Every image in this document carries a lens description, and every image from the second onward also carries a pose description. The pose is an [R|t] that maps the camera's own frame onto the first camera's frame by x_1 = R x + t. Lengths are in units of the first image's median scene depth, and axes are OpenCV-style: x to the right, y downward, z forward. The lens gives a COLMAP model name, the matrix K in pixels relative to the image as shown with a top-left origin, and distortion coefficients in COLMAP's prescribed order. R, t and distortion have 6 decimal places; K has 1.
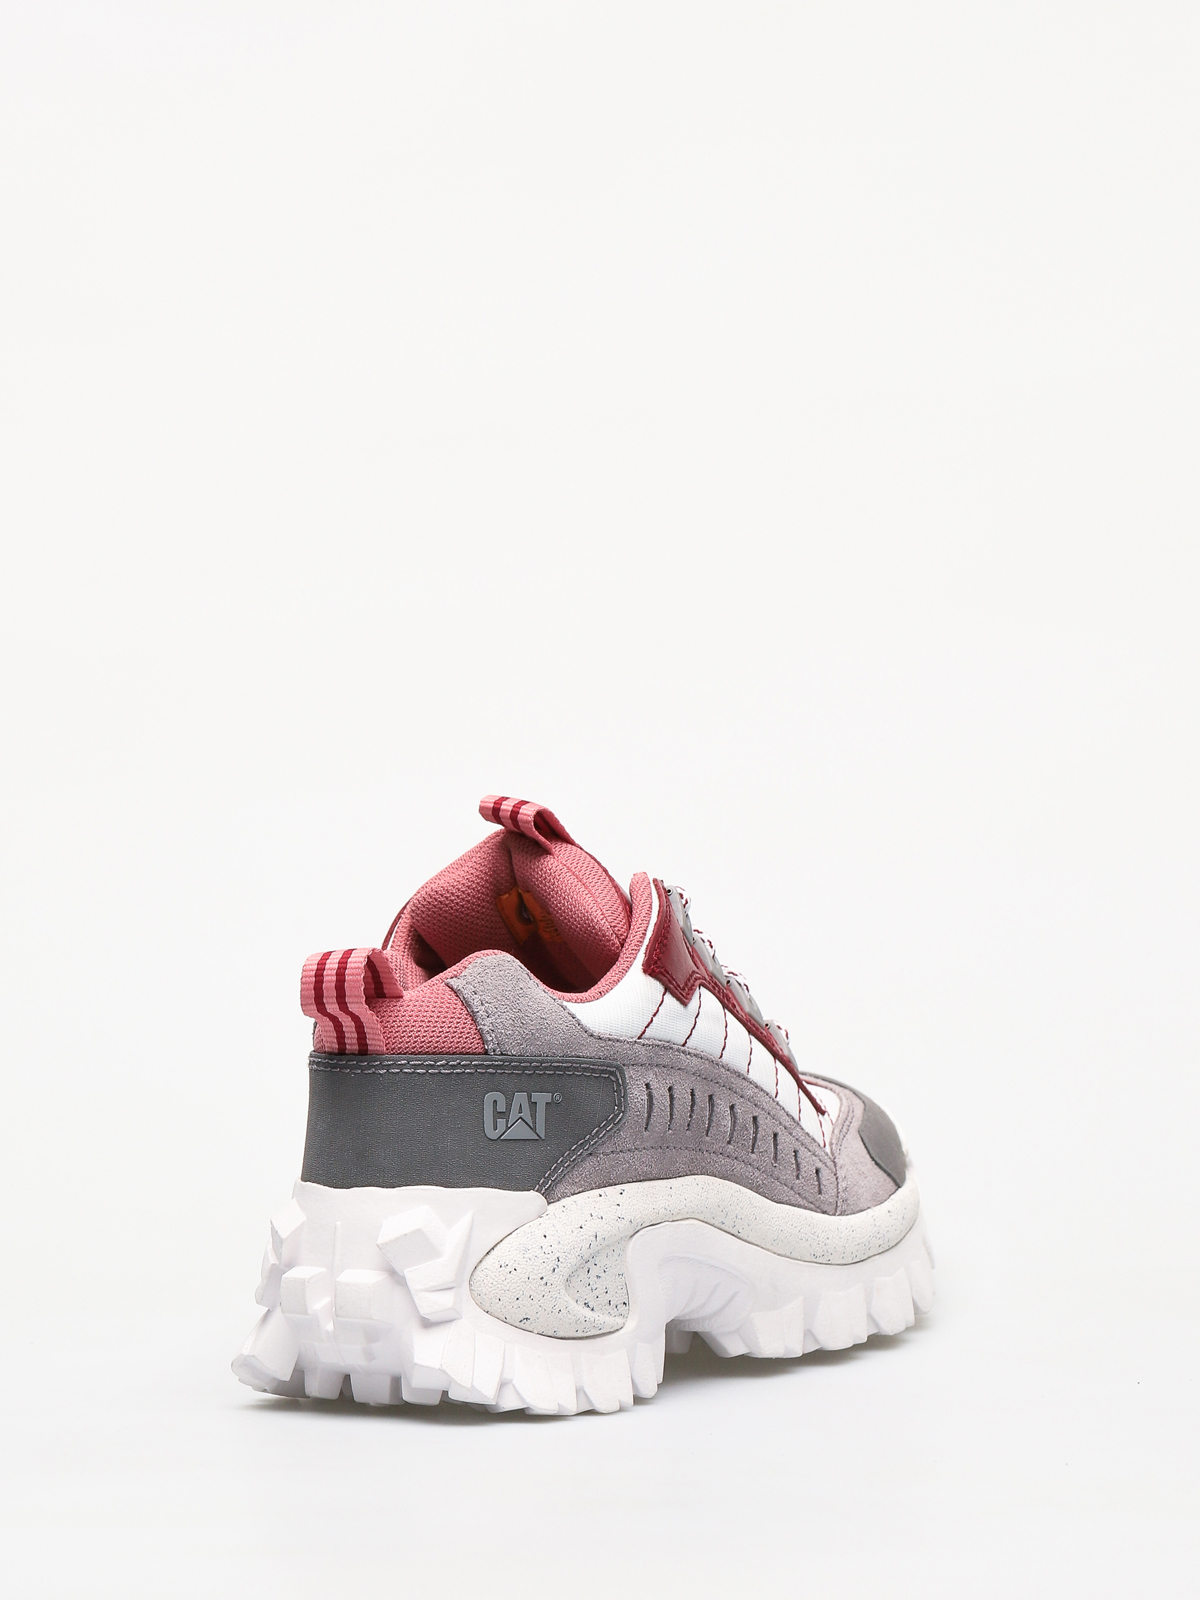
lens RADIAL K [[6480.2, 0, 600.0], [0, 6480.2, 800.0], [0, 0, 1]] dist [0.010183, -0.540542]
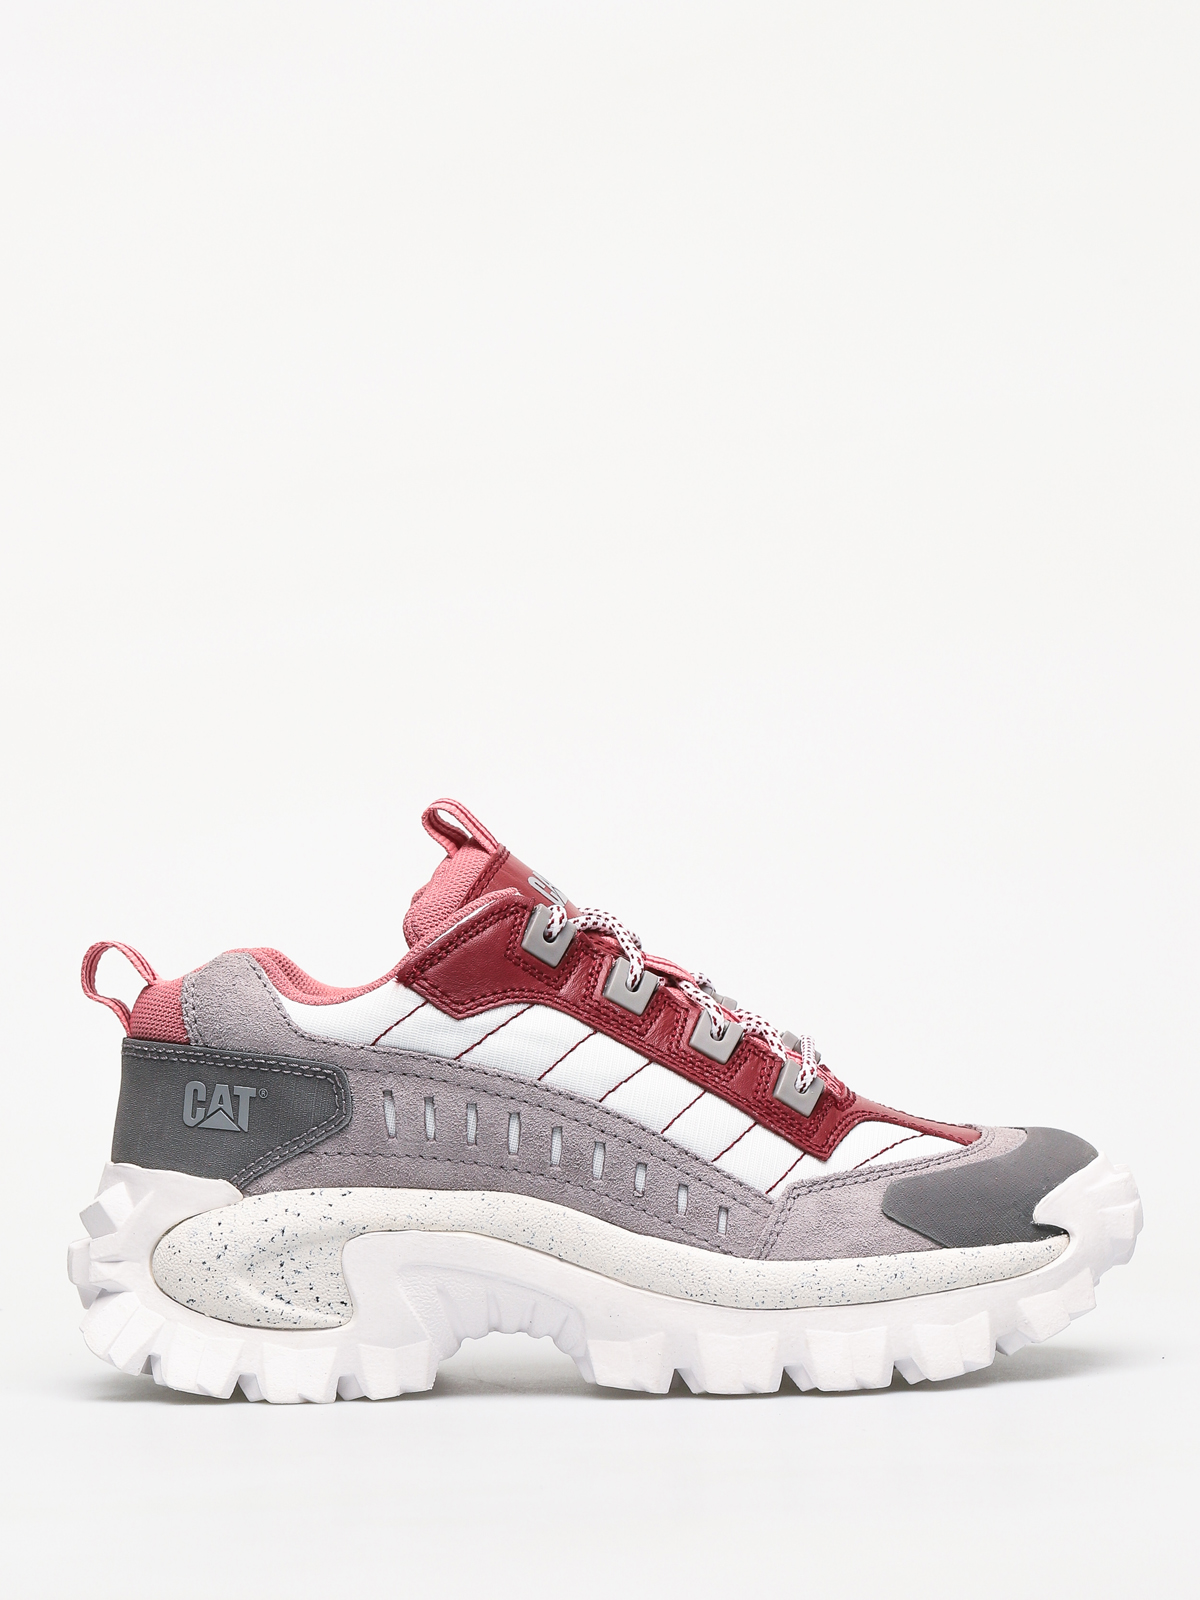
lens RADIAL K [[6480.2, 0, 600.0], [0, 6480.2, 800.0], [0, 0, 1]] dist [0.010183, -0.540542]
pose [[0.541911, 0.024221, -0.840087, 0.891257], [-0.047030, 0.998892, -0.001537, -0.001661], [0.839119, 0.040342, 0.542450, 0.484544]]
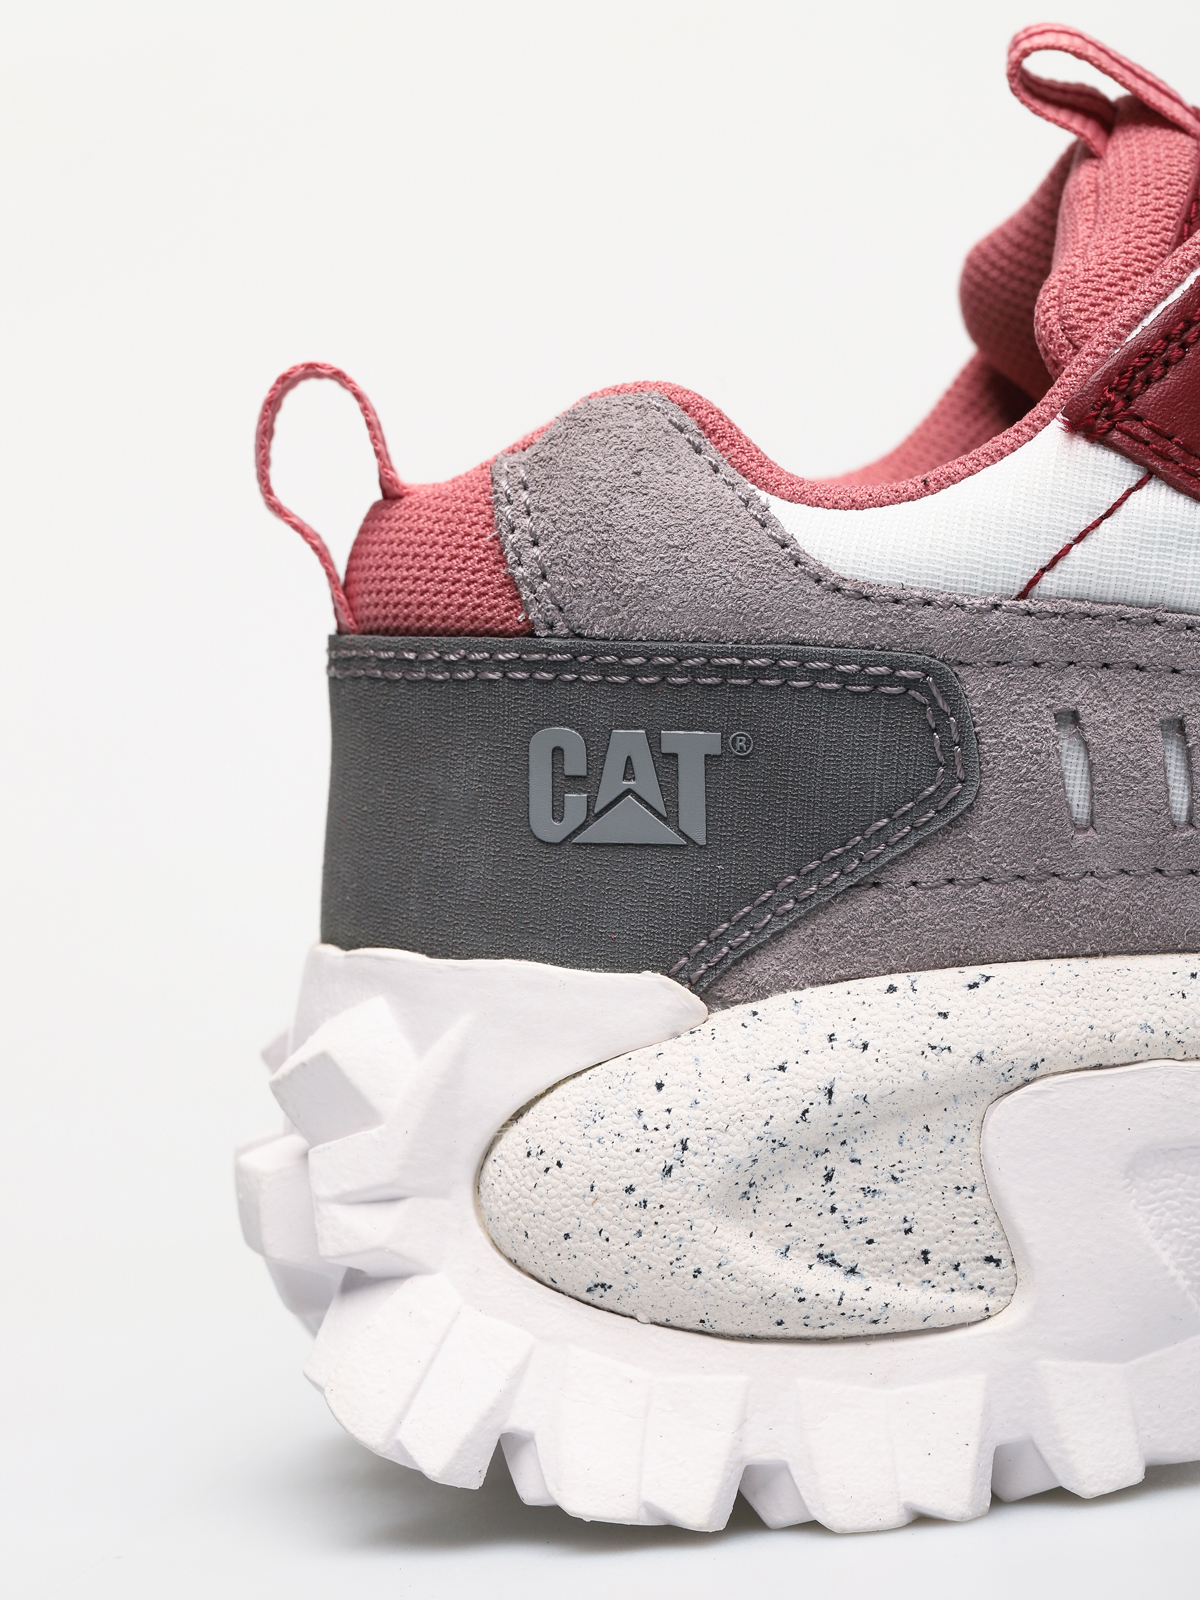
lens RADIAL K [[6480.2, 0, 600.0], [0, 6480.2, 800.0], [0, 0, 1]] dist [0.010183, -0.540542]
pose [[0.626496, 0.029371, -0.778871, 0.302778], [0.029222, 0.997702, 0.061129, 0.024632], [0.778876, -0.061057, 0.624199, 0.743633]]
